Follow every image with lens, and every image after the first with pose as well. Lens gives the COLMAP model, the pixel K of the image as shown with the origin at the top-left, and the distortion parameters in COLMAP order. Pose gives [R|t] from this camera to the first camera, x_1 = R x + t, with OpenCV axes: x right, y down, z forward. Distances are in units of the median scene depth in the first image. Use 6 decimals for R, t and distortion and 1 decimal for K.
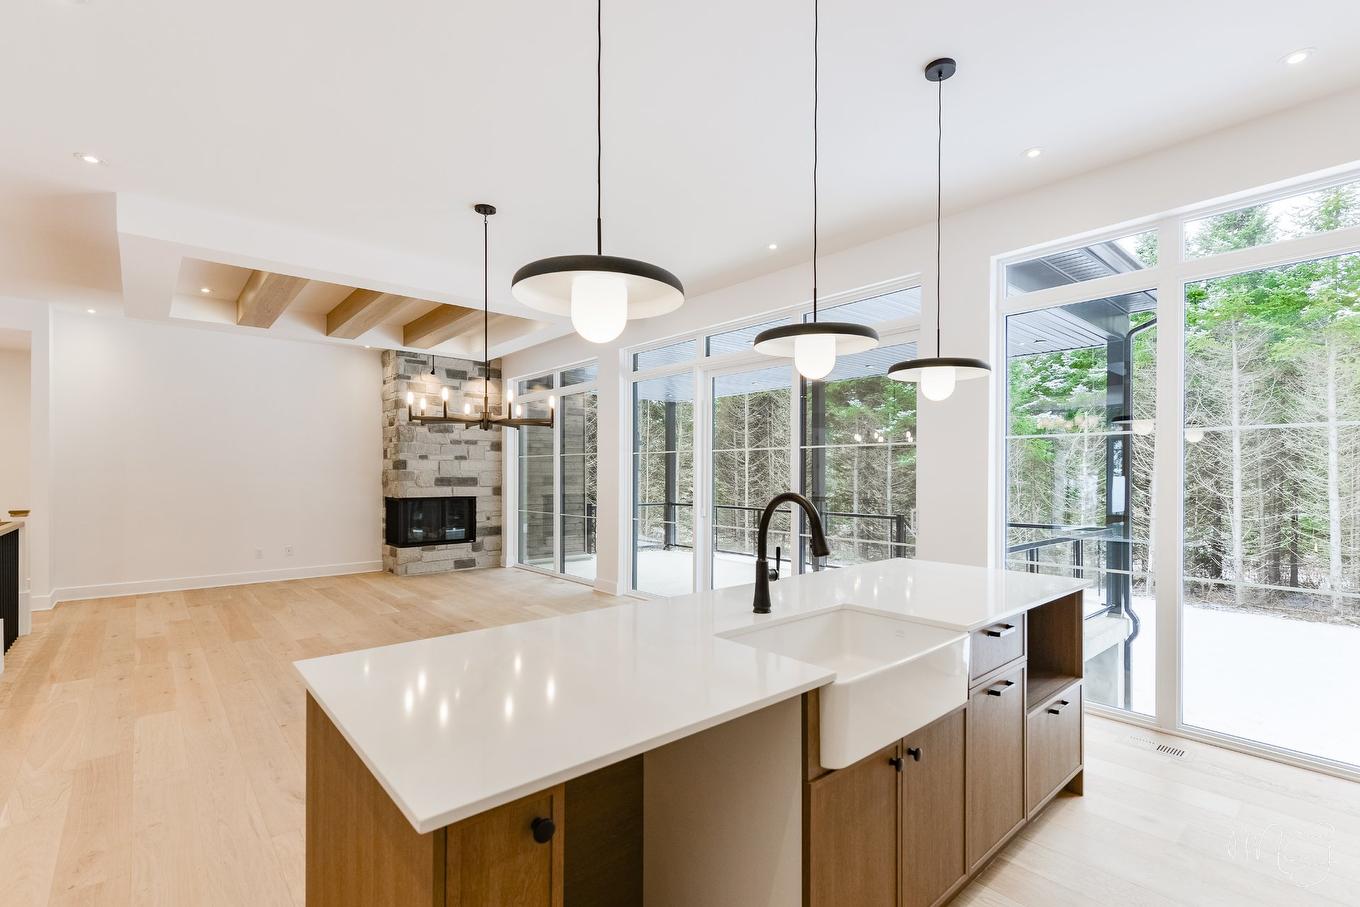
lens RADIAL K [[618.8, 0, 725.3], [0, 618.8, 475.7], [0, 0, 1]] dist [0.003794, -0.000257]
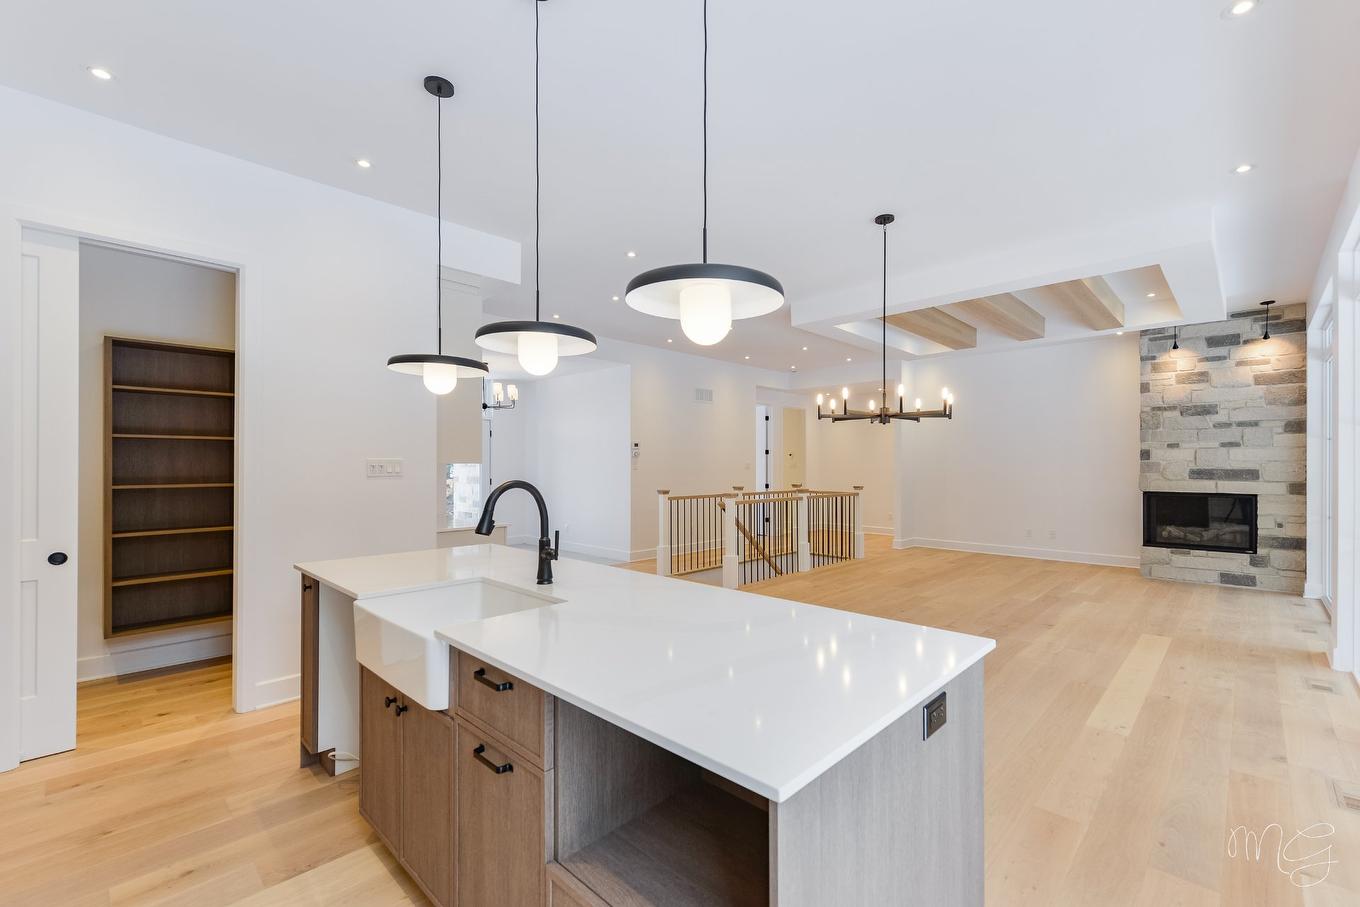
lens RADIAL K [[576.4, 0, 711.1], [0, 576.4, 462.1], [0, 0, 1]] dist [0.004668, -0.002205]
pose [[0.059341, -0.005672, -0.998222, 0.273738], [-0.003170, 0.999978, -0.005870, -0.000130], [0.998233, 0.003512, 0.059321, 0.298471]]
